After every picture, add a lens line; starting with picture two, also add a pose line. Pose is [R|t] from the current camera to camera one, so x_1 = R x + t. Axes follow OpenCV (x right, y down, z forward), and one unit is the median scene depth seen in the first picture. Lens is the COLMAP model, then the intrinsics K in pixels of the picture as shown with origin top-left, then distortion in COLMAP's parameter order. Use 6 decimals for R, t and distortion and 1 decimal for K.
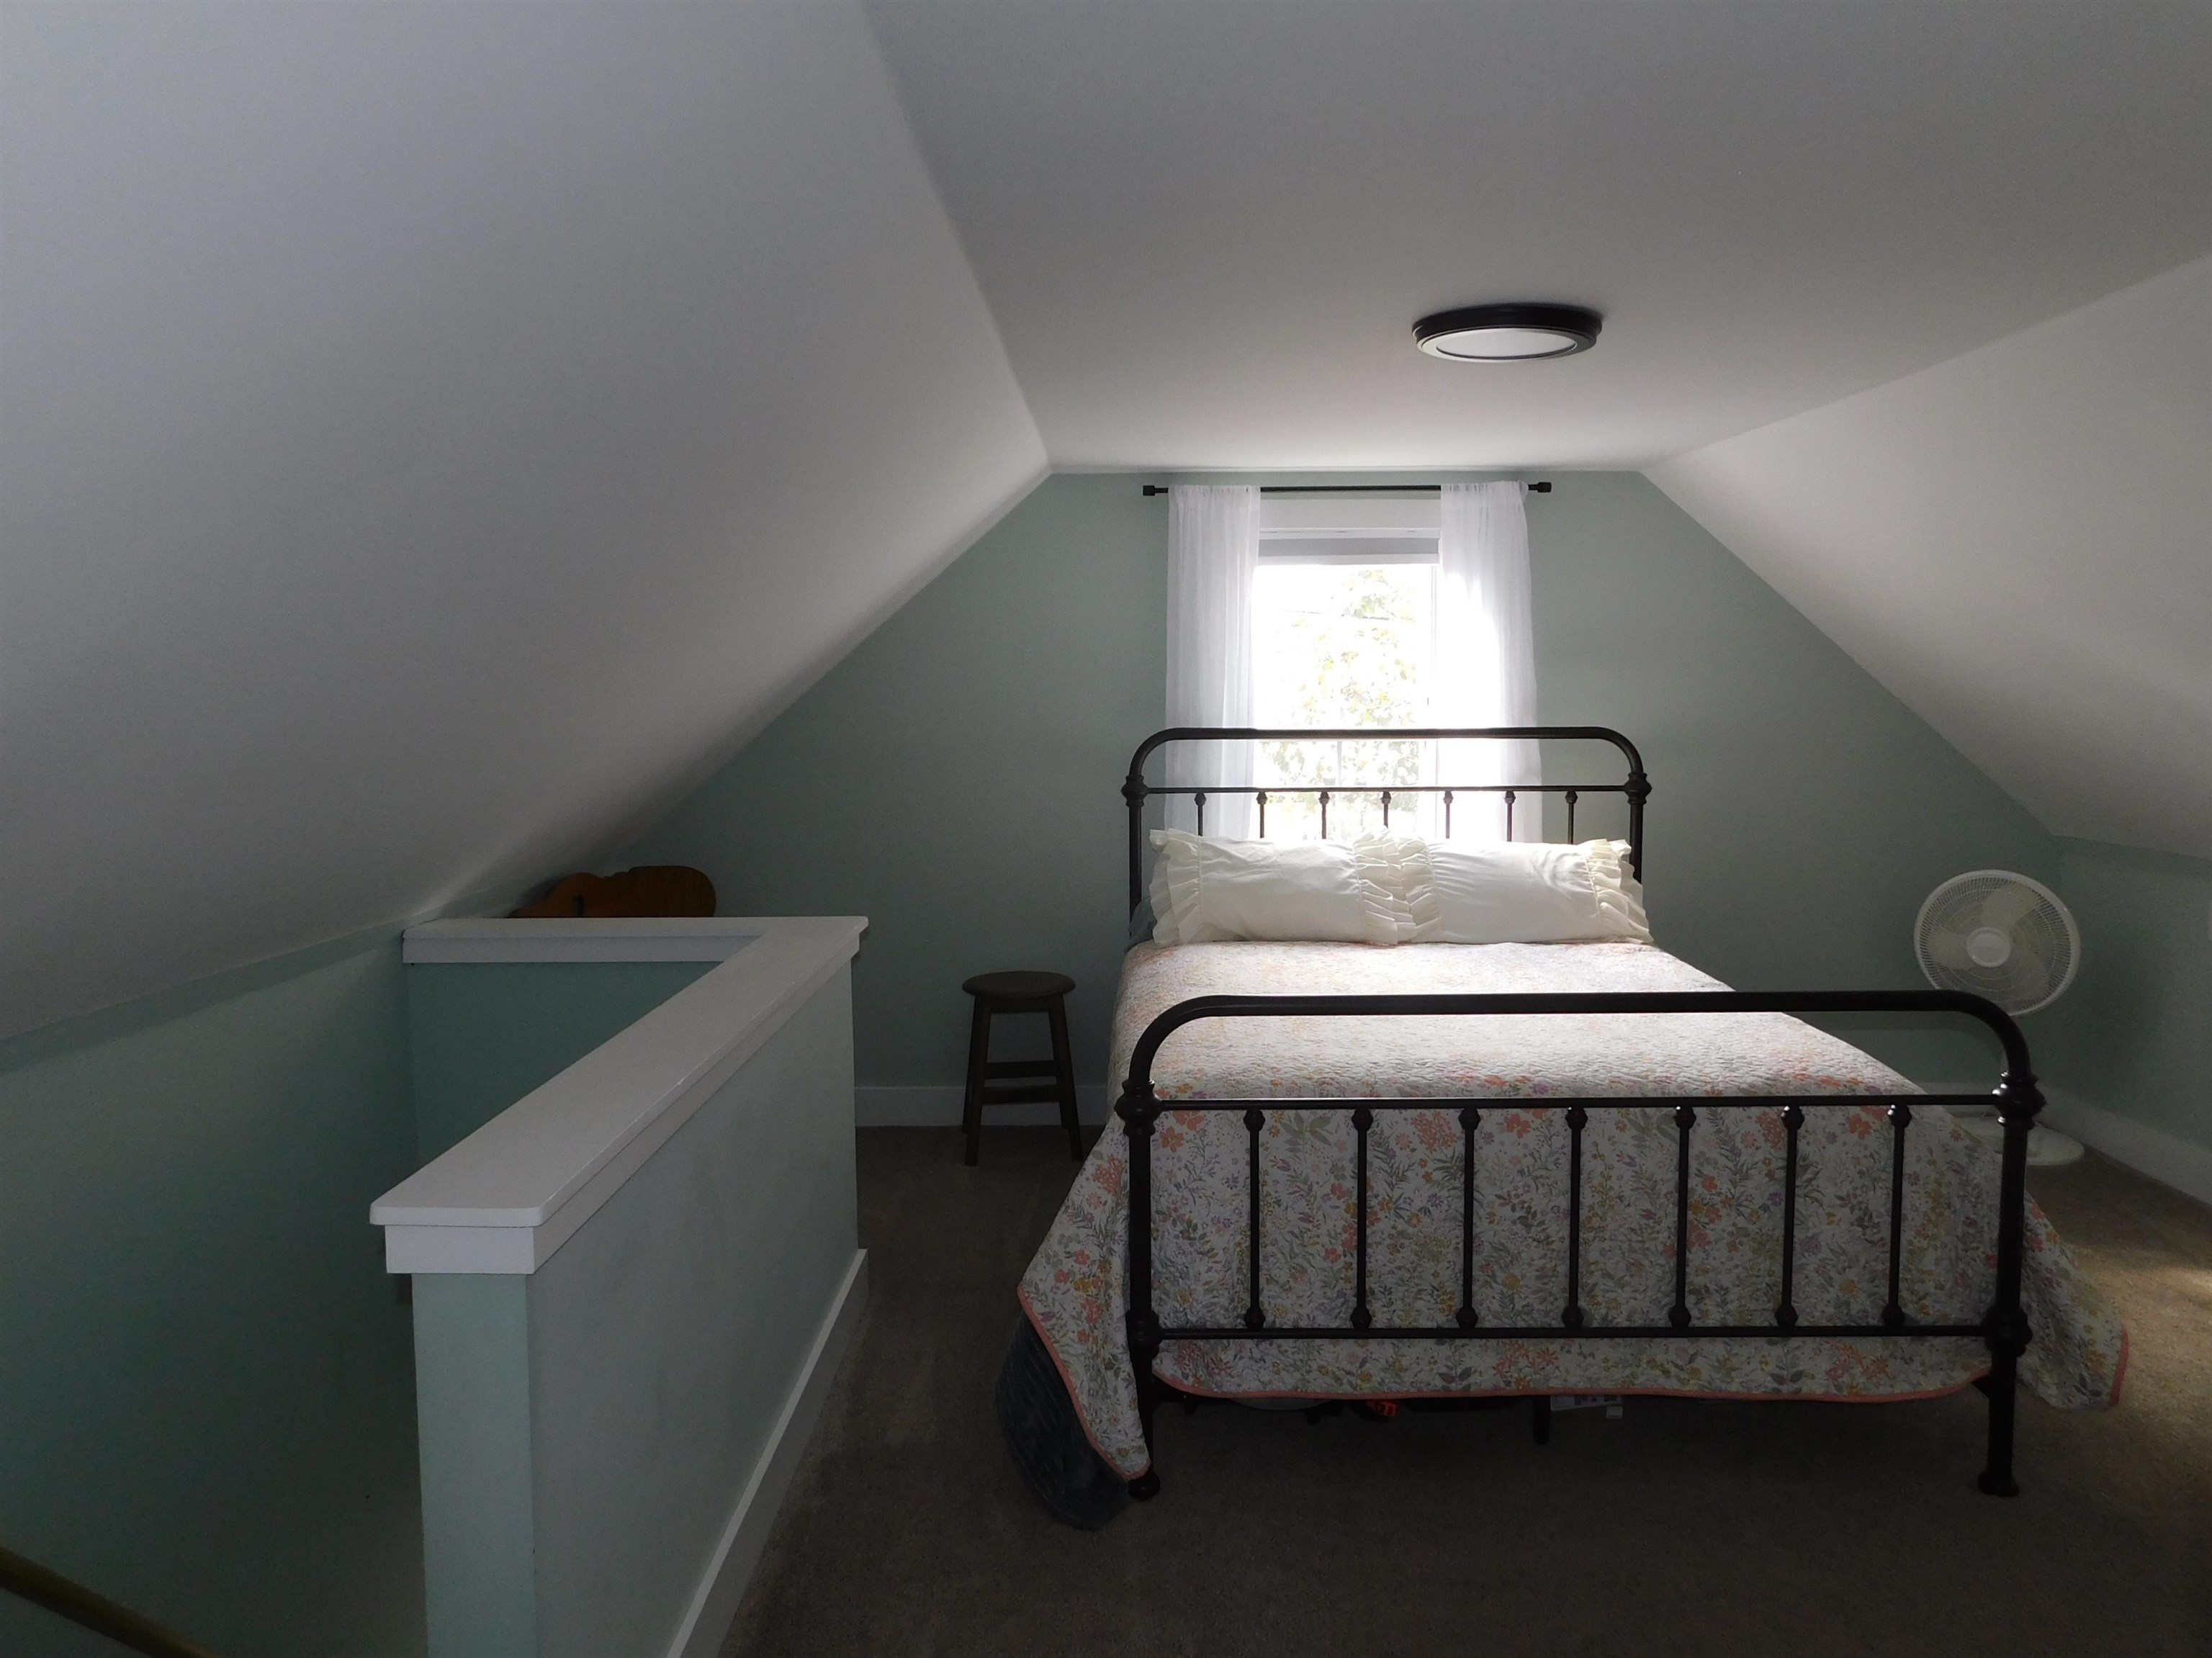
lens RADIAL K [[1568.5, 0, 1106.0], [0, 1568.5, 829.0], [0, 0, 1]] dist [-0.040101, 0.028727]
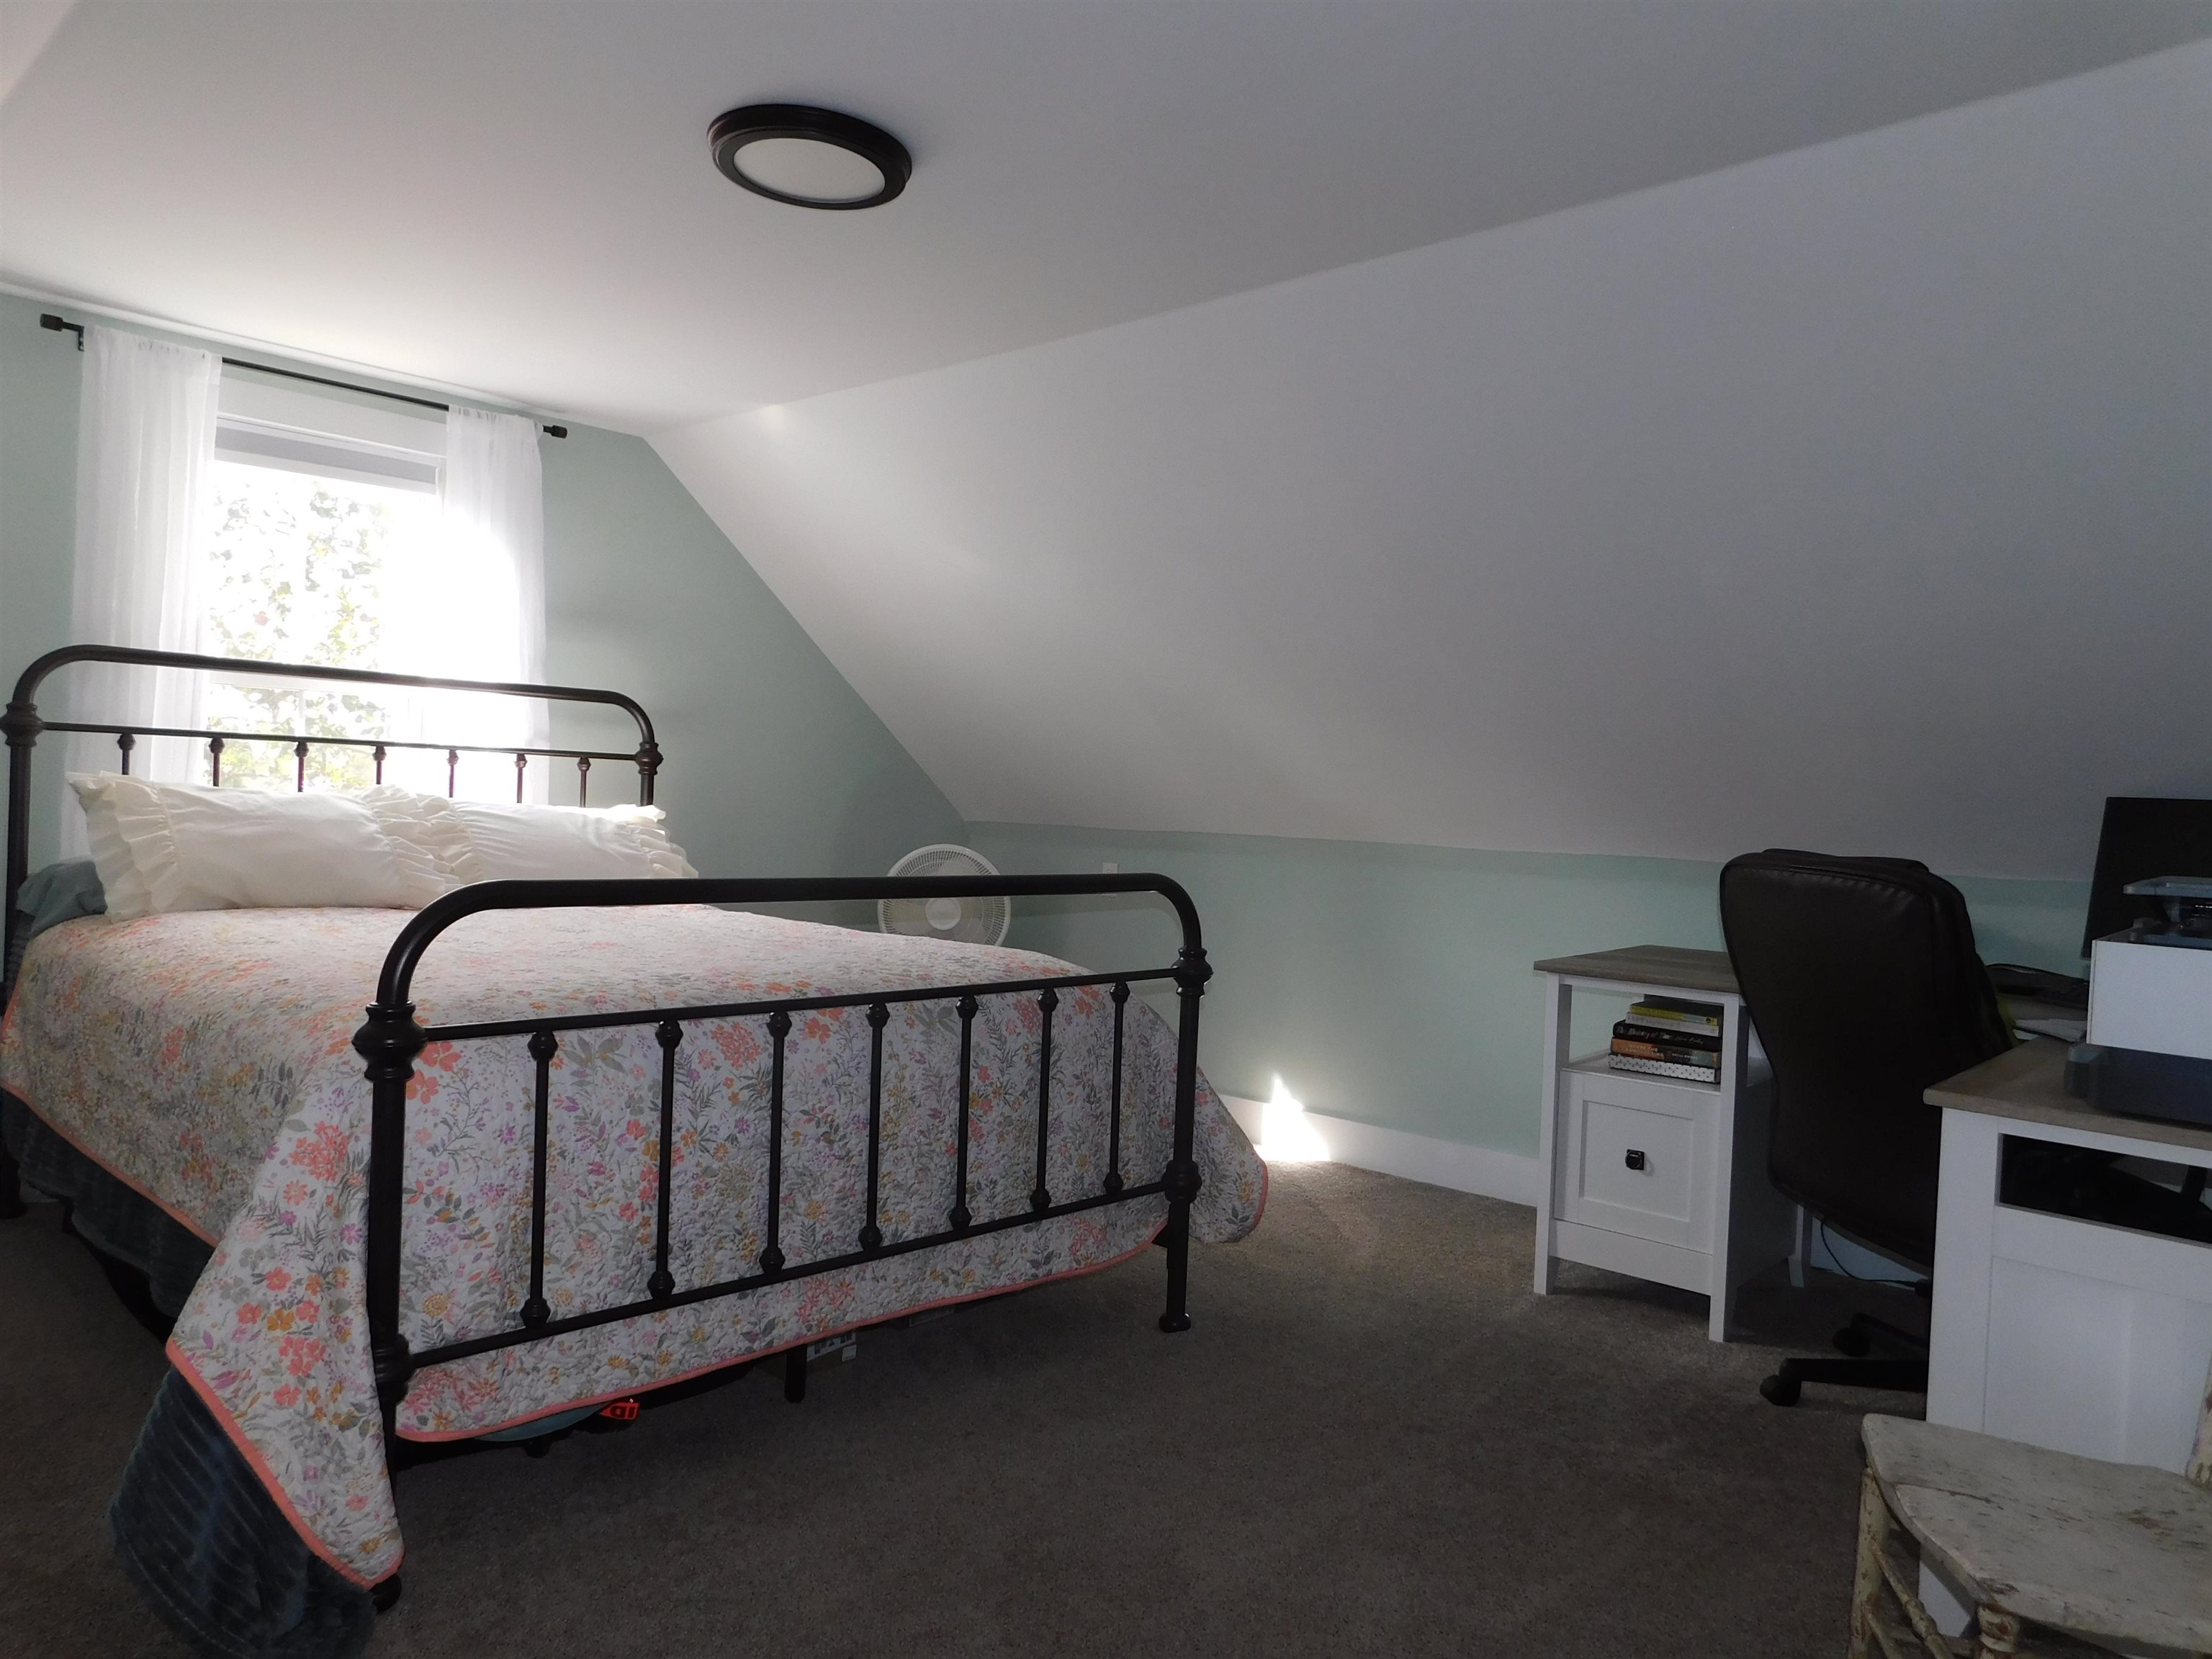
lens RADIAL K [[1492.9, 0, 1106.0], [0, 1492.9, 829.5], [0, 0, 1]] dist [-0.065880, 0.068750]
pose [[0.673887, 0.022459, 0.738493, -0.252763], [0.021831, 0.998496, -0.050288, 0.121395], [-0.738511, 0.050011, 0.672384, 0.302664]]
